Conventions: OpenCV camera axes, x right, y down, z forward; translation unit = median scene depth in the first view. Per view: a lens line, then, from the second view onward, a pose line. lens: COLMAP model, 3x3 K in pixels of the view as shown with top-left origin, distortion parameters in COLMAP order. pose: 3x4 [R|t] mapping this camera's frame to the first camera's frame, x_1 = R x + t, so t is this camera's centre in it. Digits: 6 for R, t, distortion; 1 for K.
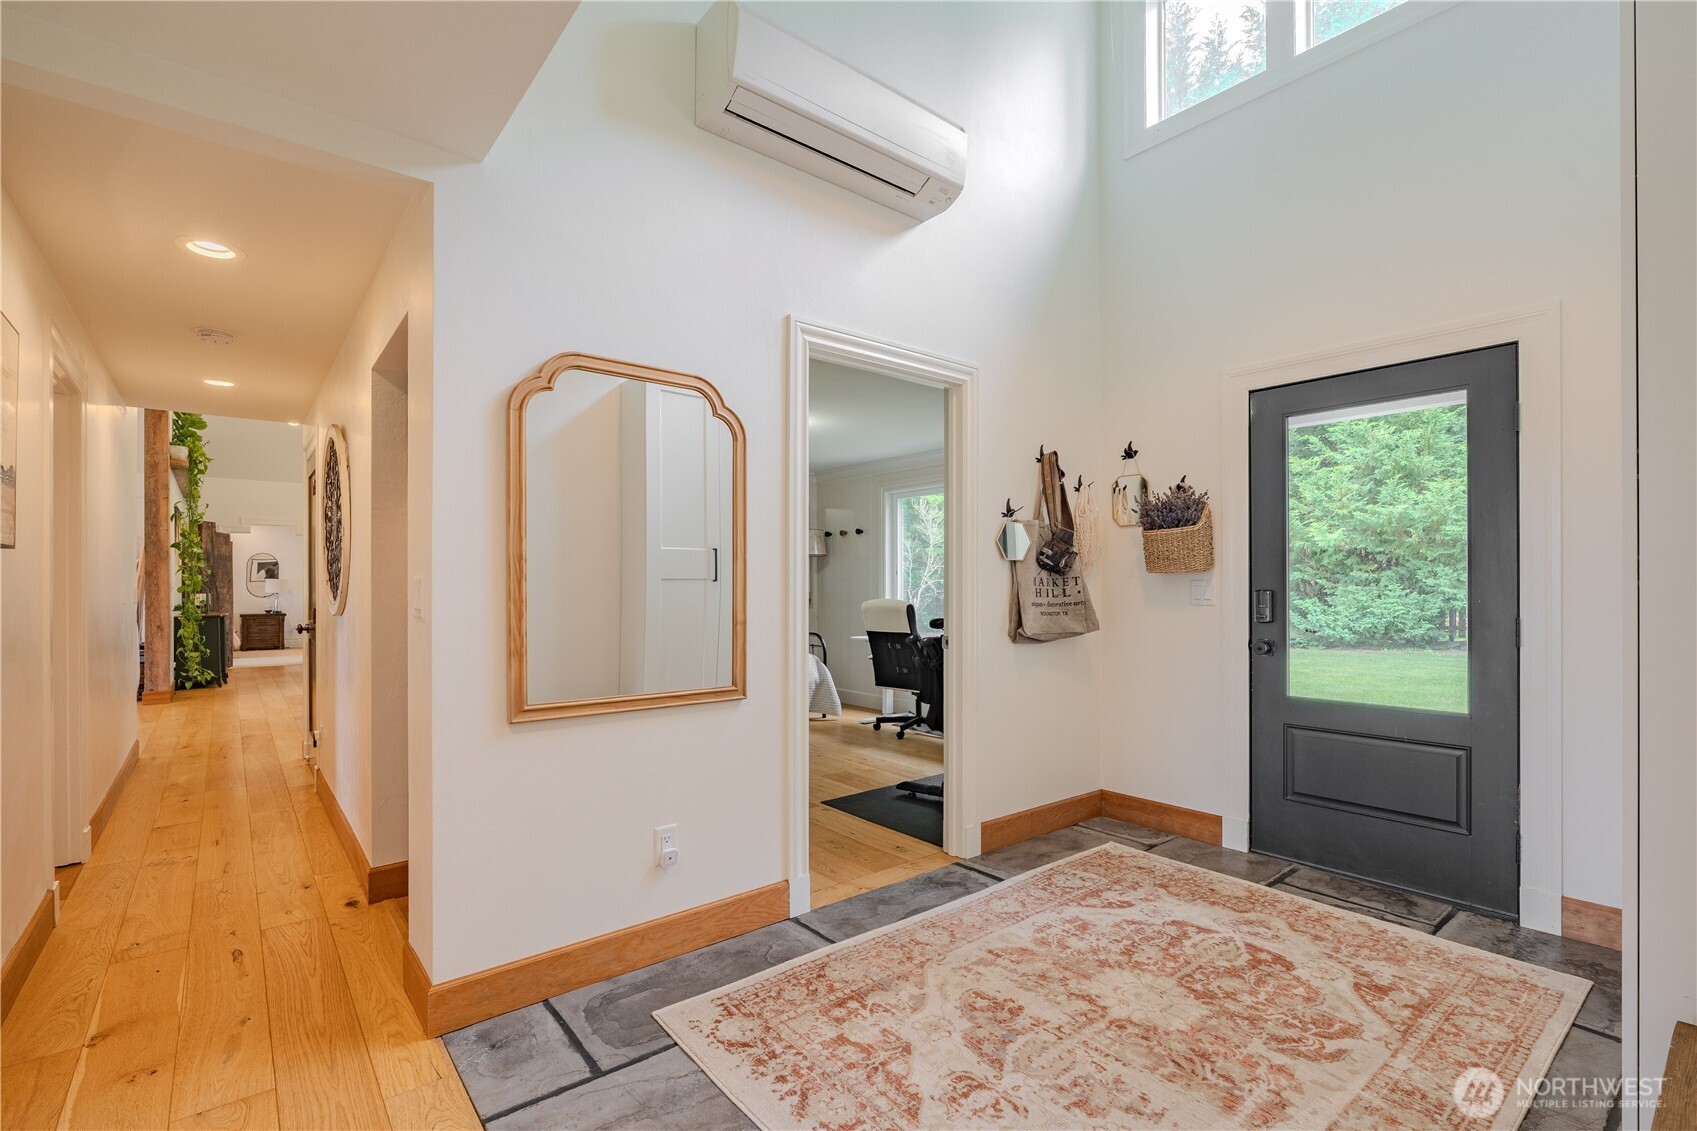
lens RADIAL K [[762.1, 0, 847.3], [0, 762.1, 576.1], [0, 0, 1]] dist [-0.015521, 0.002941]
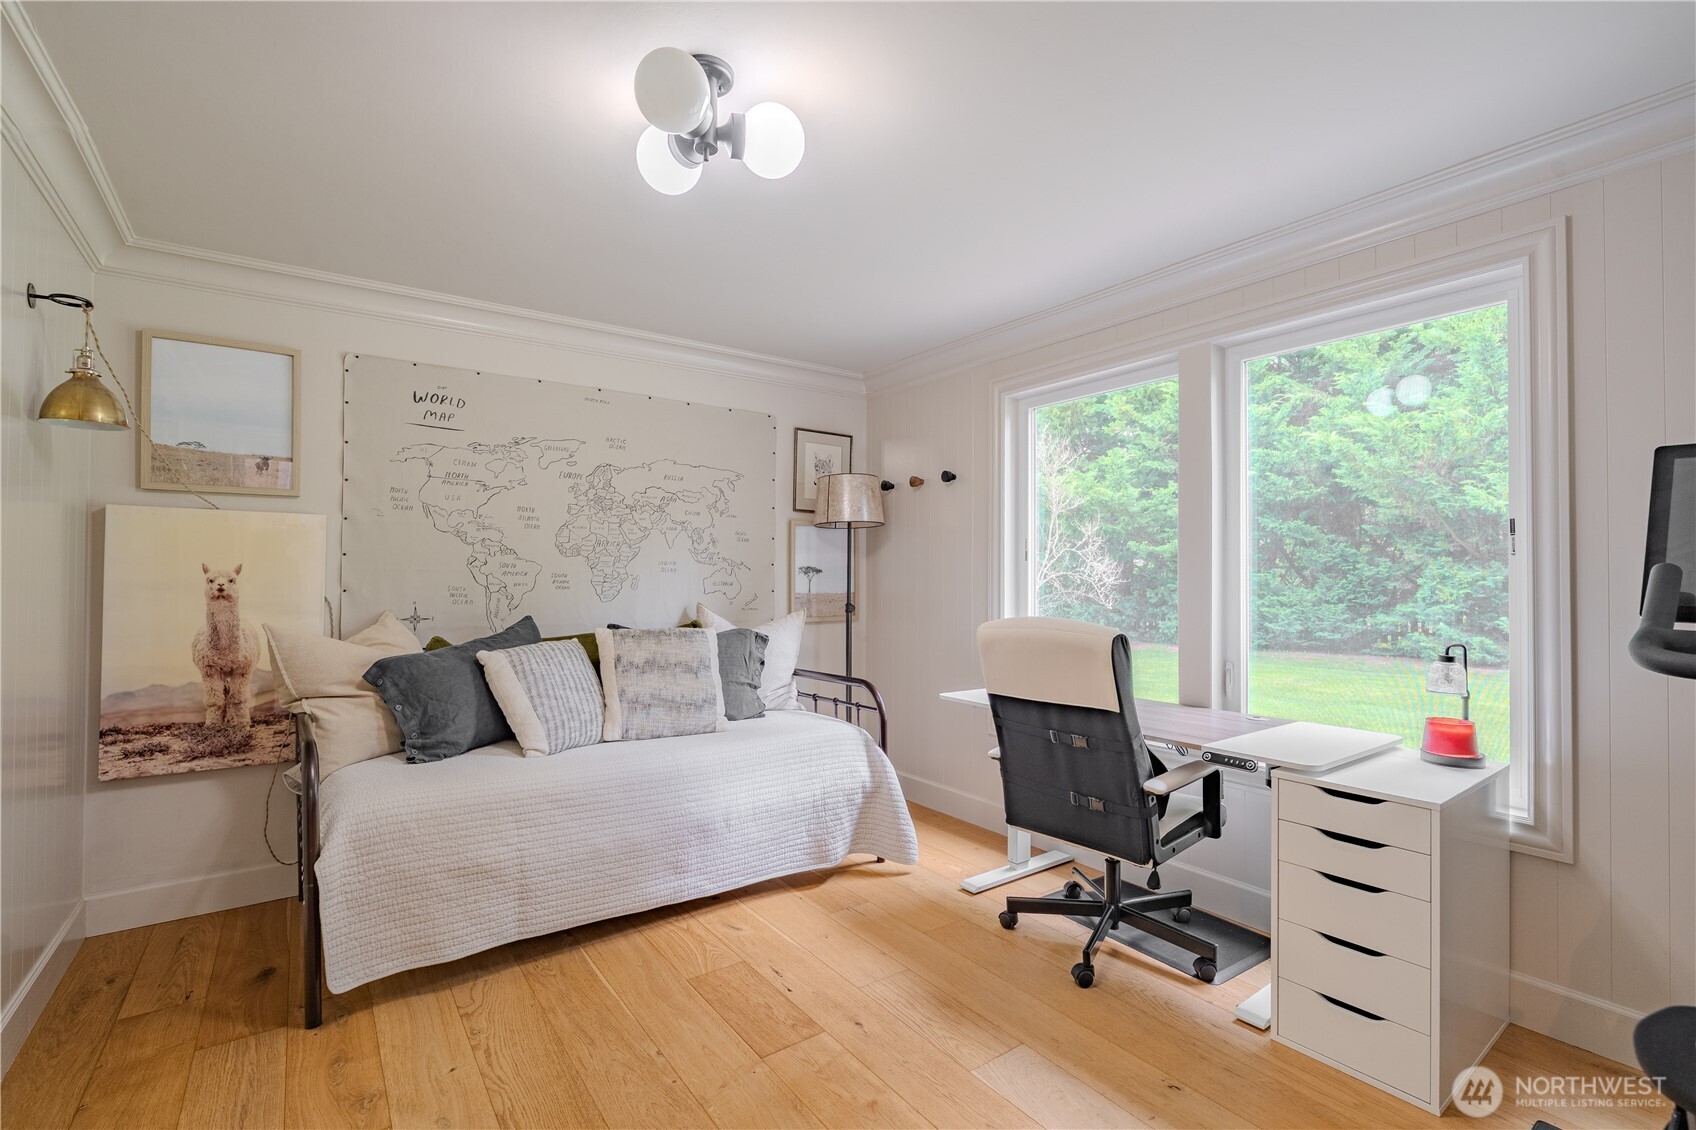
lens RADIAL K [[761.6, 0, 849.8], [0, 761.6, 568.2], [0, 0, 1]] dist [-0.015521, 0.002941]
pose [[0.998180, 0.003494, -0.060202, -0.022067], [-0.003709, 0.999987, -0.003469, 0.006015], [0.060189, 0.003686, 0.998180, 0.531694]]
